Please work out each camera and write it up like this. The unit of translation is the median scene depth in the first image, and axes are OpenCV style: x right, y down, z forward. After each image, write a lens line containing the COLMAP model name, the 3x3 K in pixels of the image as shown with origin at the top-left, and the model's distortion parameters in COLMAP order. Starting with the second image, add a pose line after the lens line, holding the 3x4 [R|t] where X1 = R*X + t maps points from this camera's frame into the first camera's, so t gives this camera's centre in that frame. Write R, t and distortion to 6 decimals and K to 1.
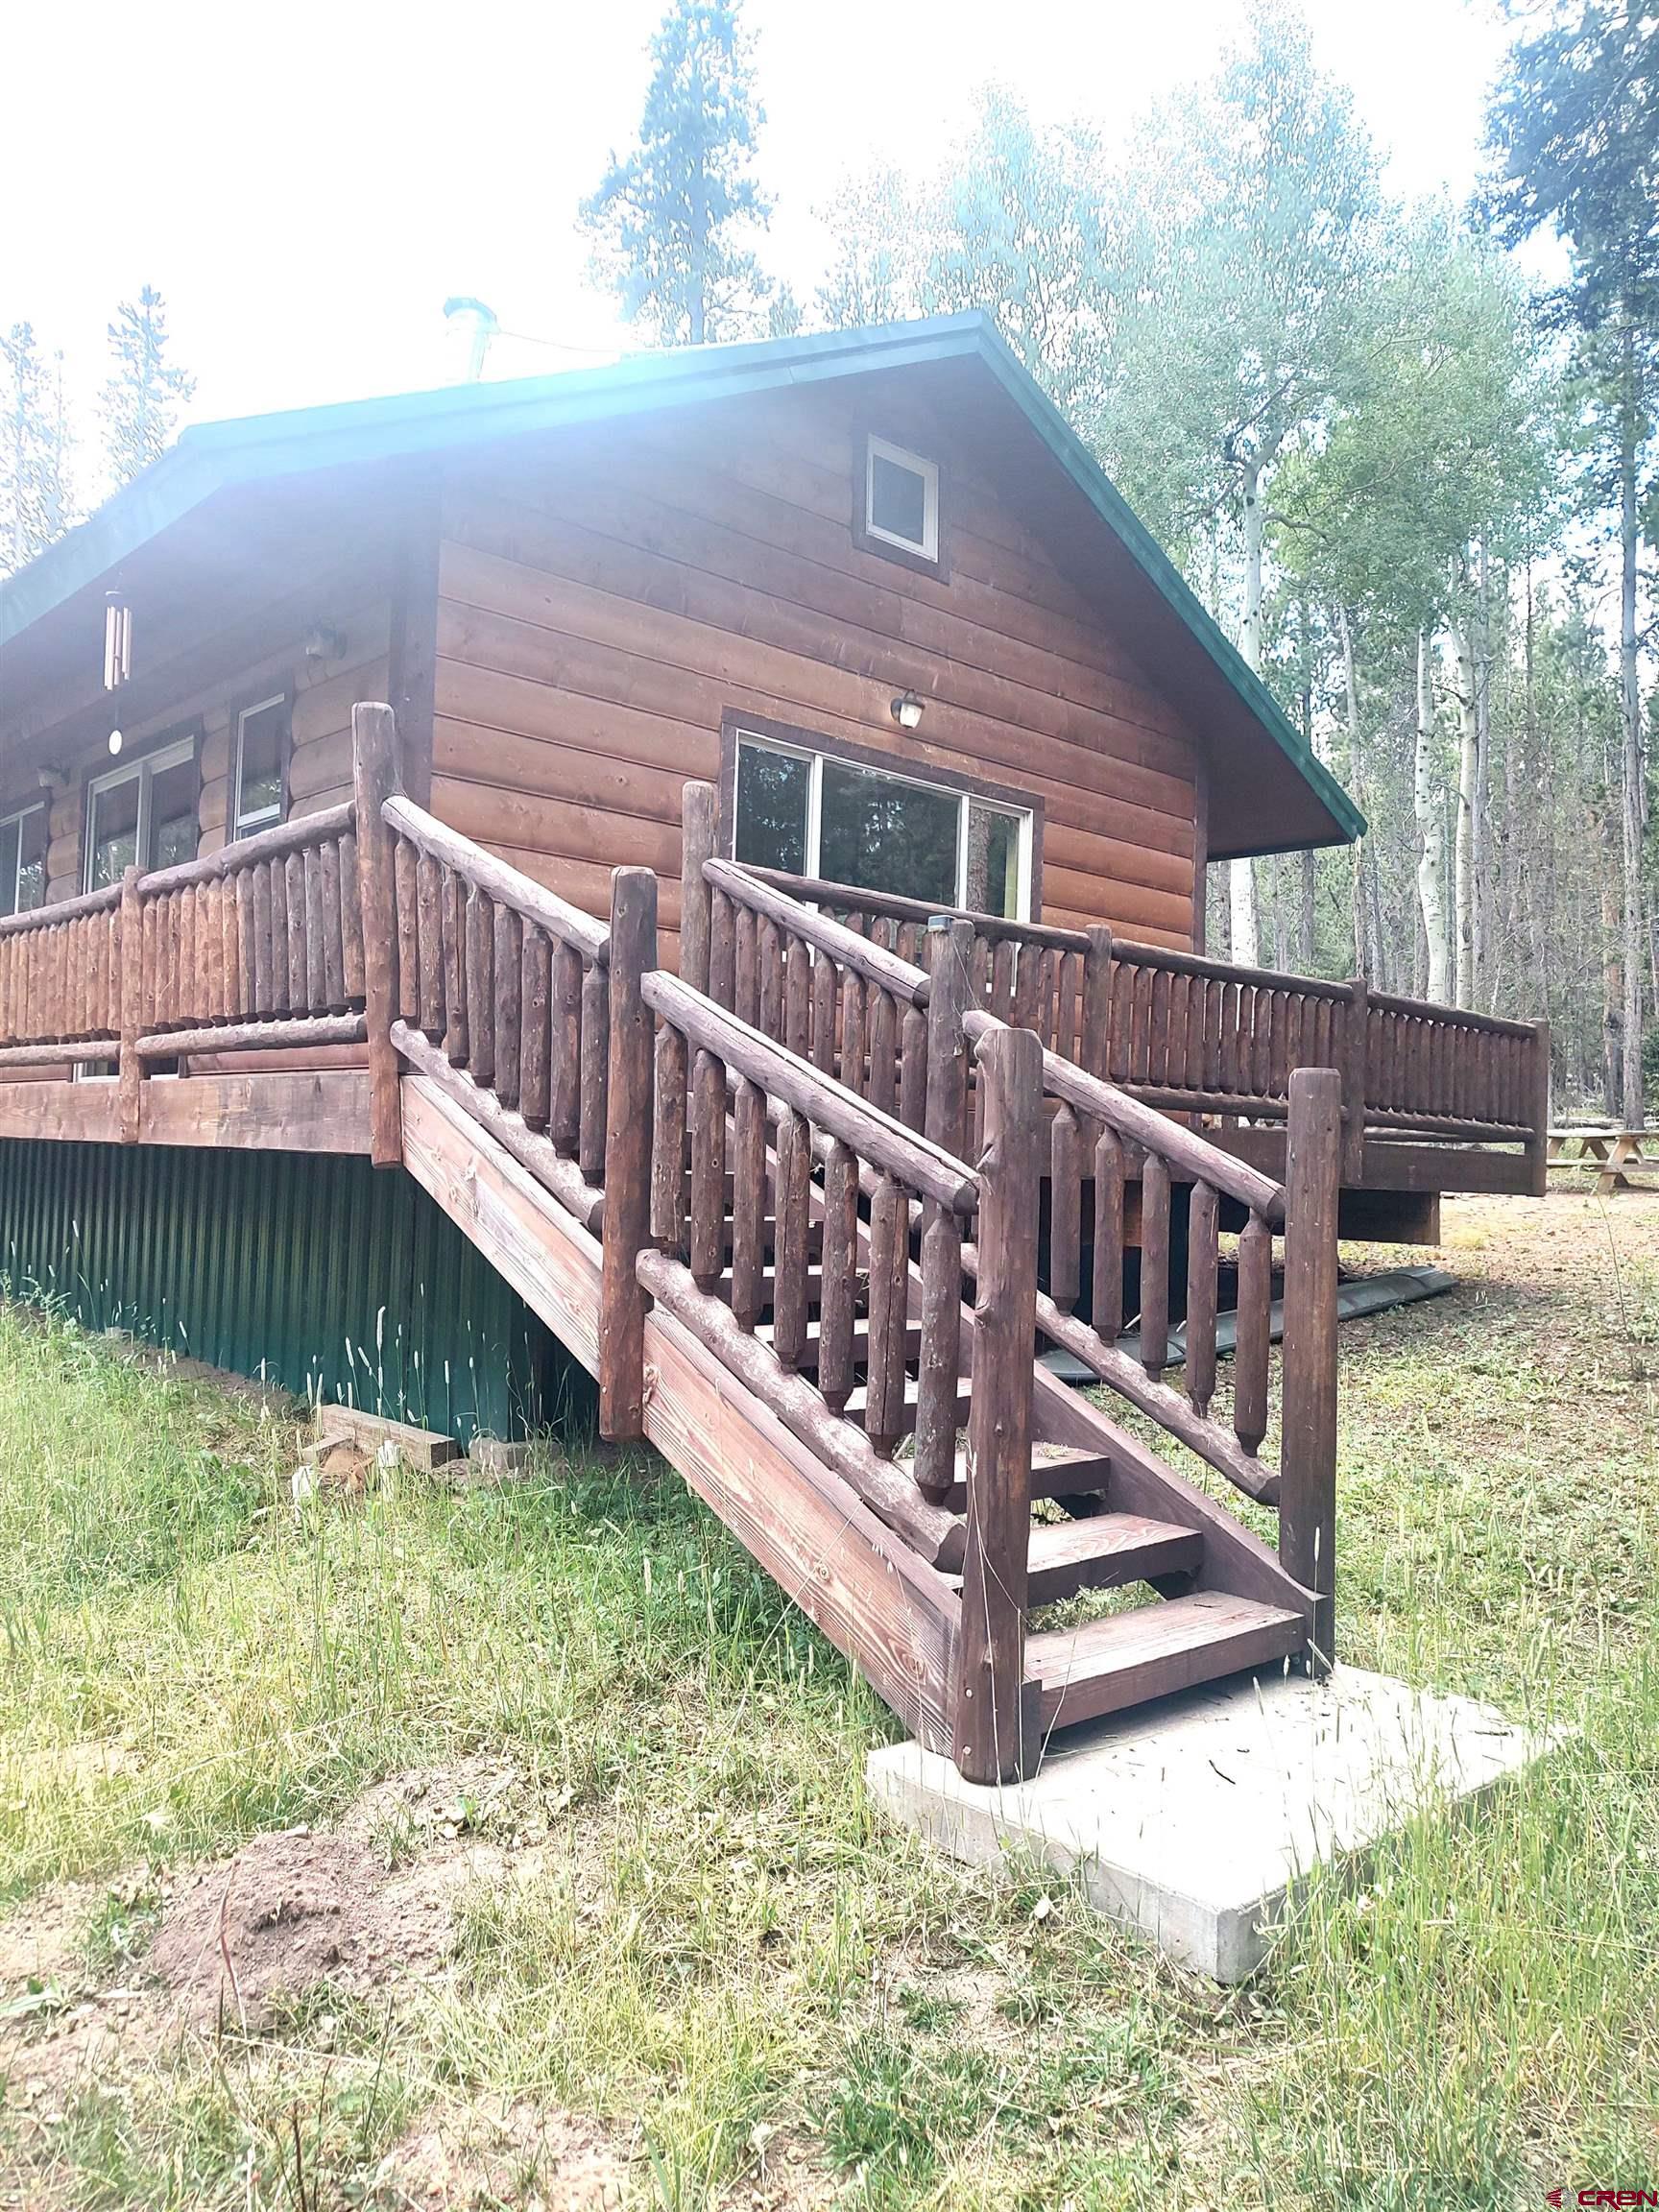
lens RADIAL K [[1607.9, 0, 835.5], [0, 1607.9, 1103.0], [0, 0, 1]] dist [0.011180, 0.000038]
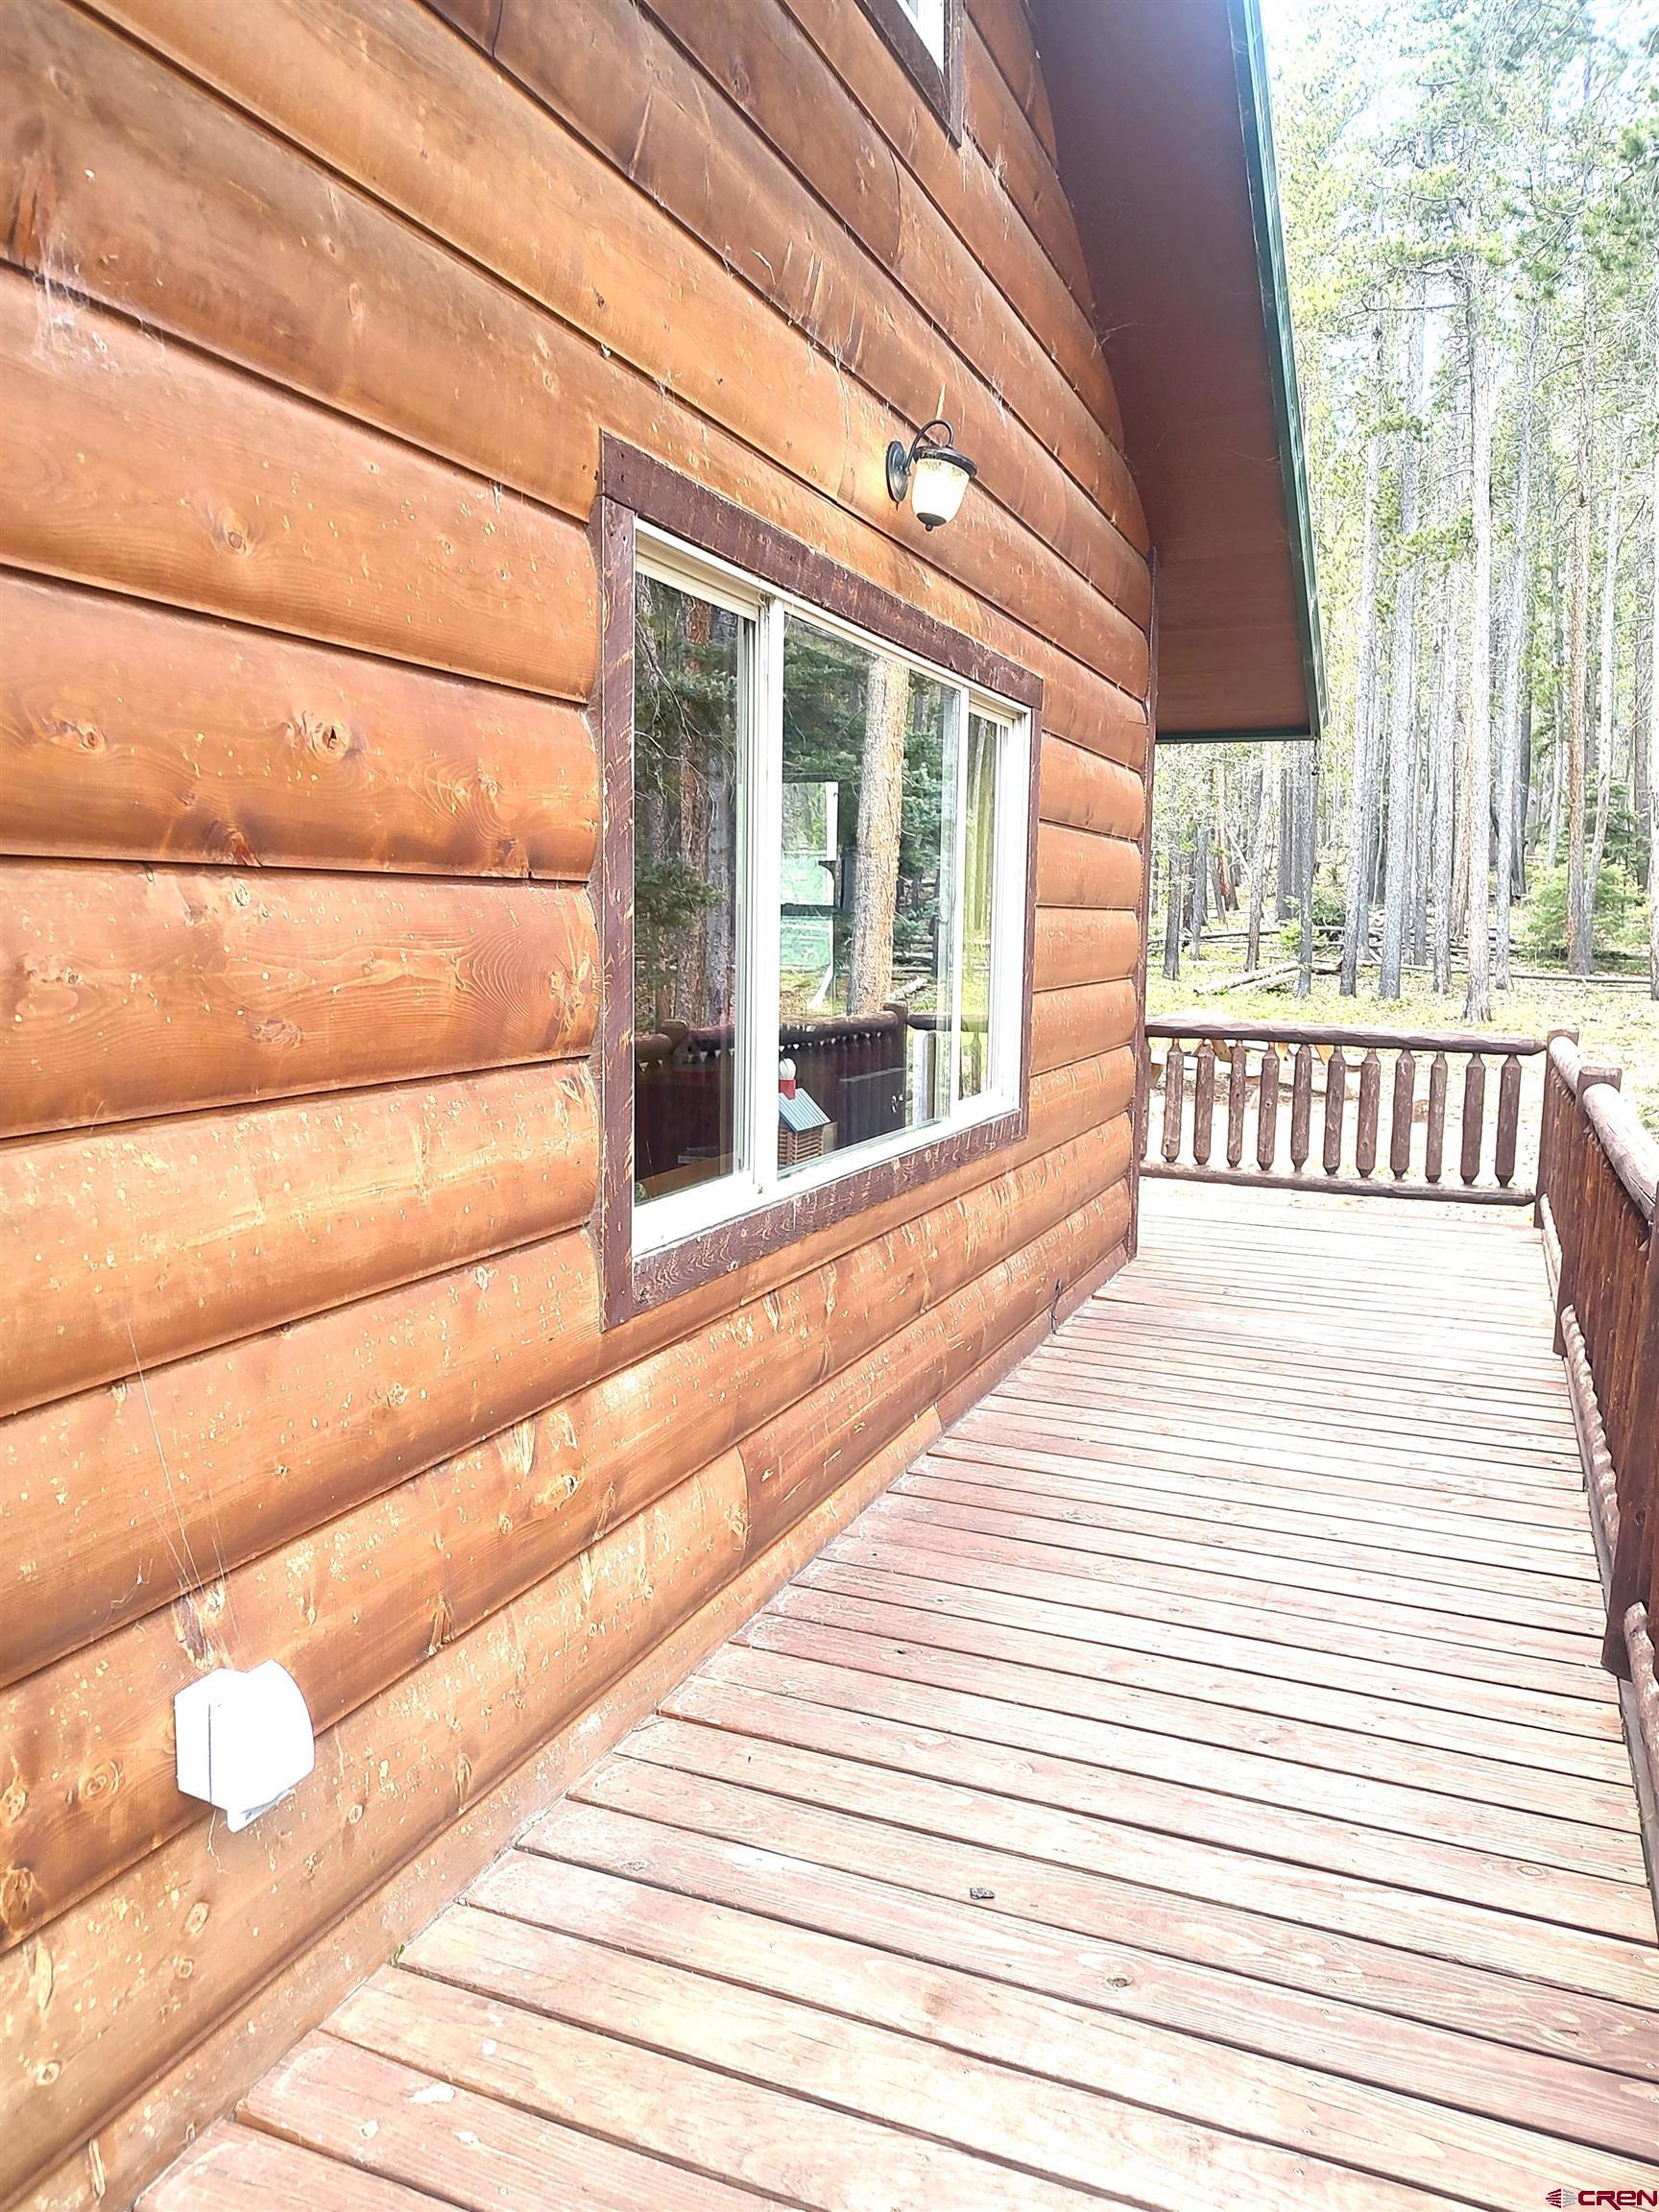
lens RADIAL K [[1607.9, 0, 820.9], [0, 1607.9, 1108.0], [0, 0, 1]] dist [0.011180, 0.000038]
pose [[0.904086, -0.078261, 0.420122, -0.159099], [0.004967, 0.984946, 0.172789, -0.173966], [-0.427321, -0.154130, 0.890865, 0.693441]]
